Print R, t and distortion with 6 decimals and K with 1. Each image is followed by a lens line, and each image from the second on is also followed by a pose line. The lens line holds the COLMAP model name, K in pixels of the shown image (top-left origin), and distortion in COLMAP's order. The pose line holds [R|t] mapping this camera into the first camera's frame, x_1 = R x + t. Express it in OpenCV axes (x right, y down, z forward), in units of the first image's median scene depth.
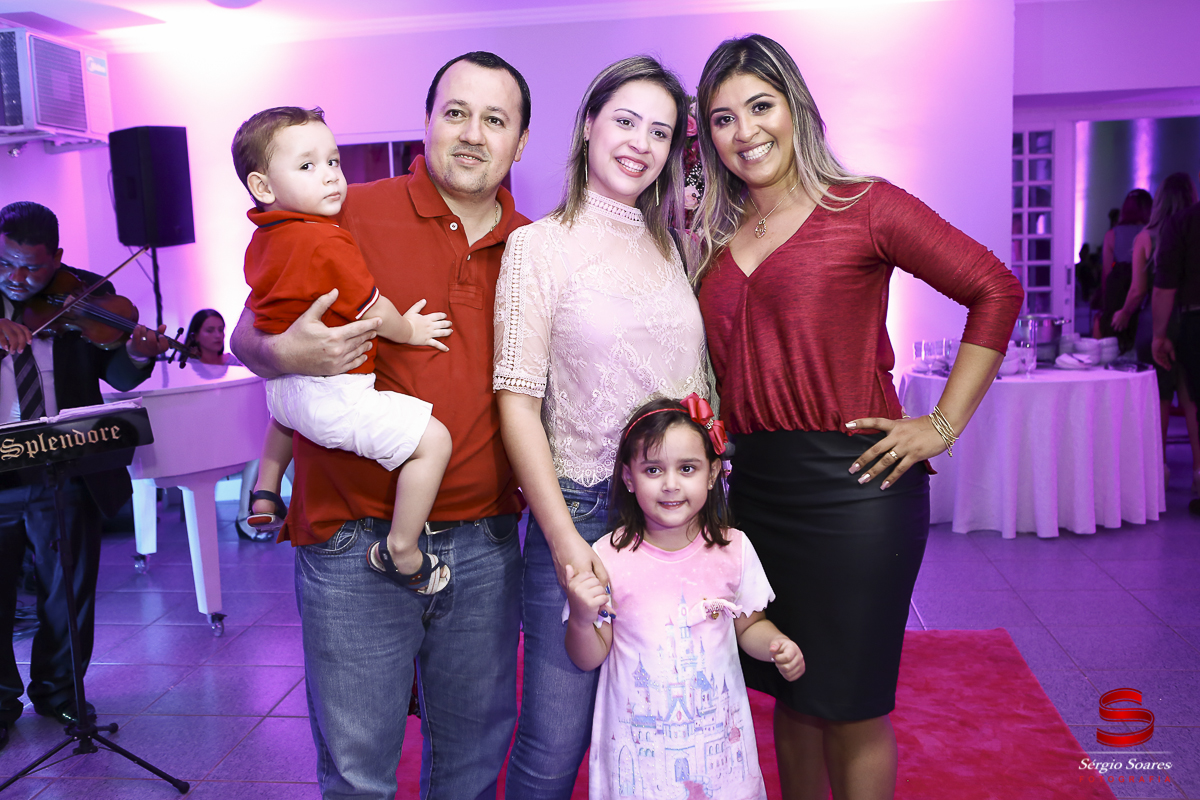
lens RADIAL K [[1191.8, 0, 596.5], [0, 1191.8, 366.9], [0, 0, 1]] dist [-0.033828, 0.000000]
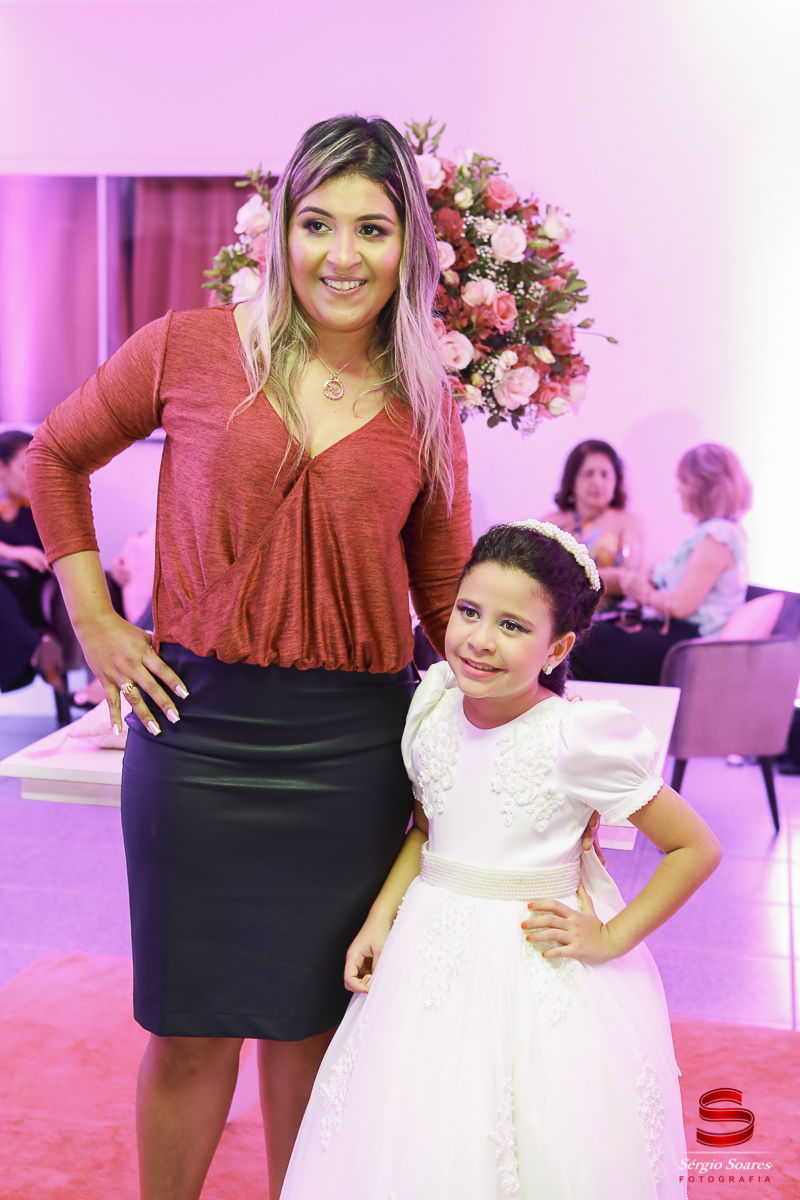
lens RADIAL K [[1805.7, 0, 409.6], [0, 1805.7, 596.5], [0, 0, 1]] dist [0.080635, 0.000000]
pose [[0.992758, 0.071104, -0.096833, 0.124044], [-0.066940, 0.996714, 0.045604, -0.023292], [0.099757, -0.038792, 0.994255, 0.047383]]
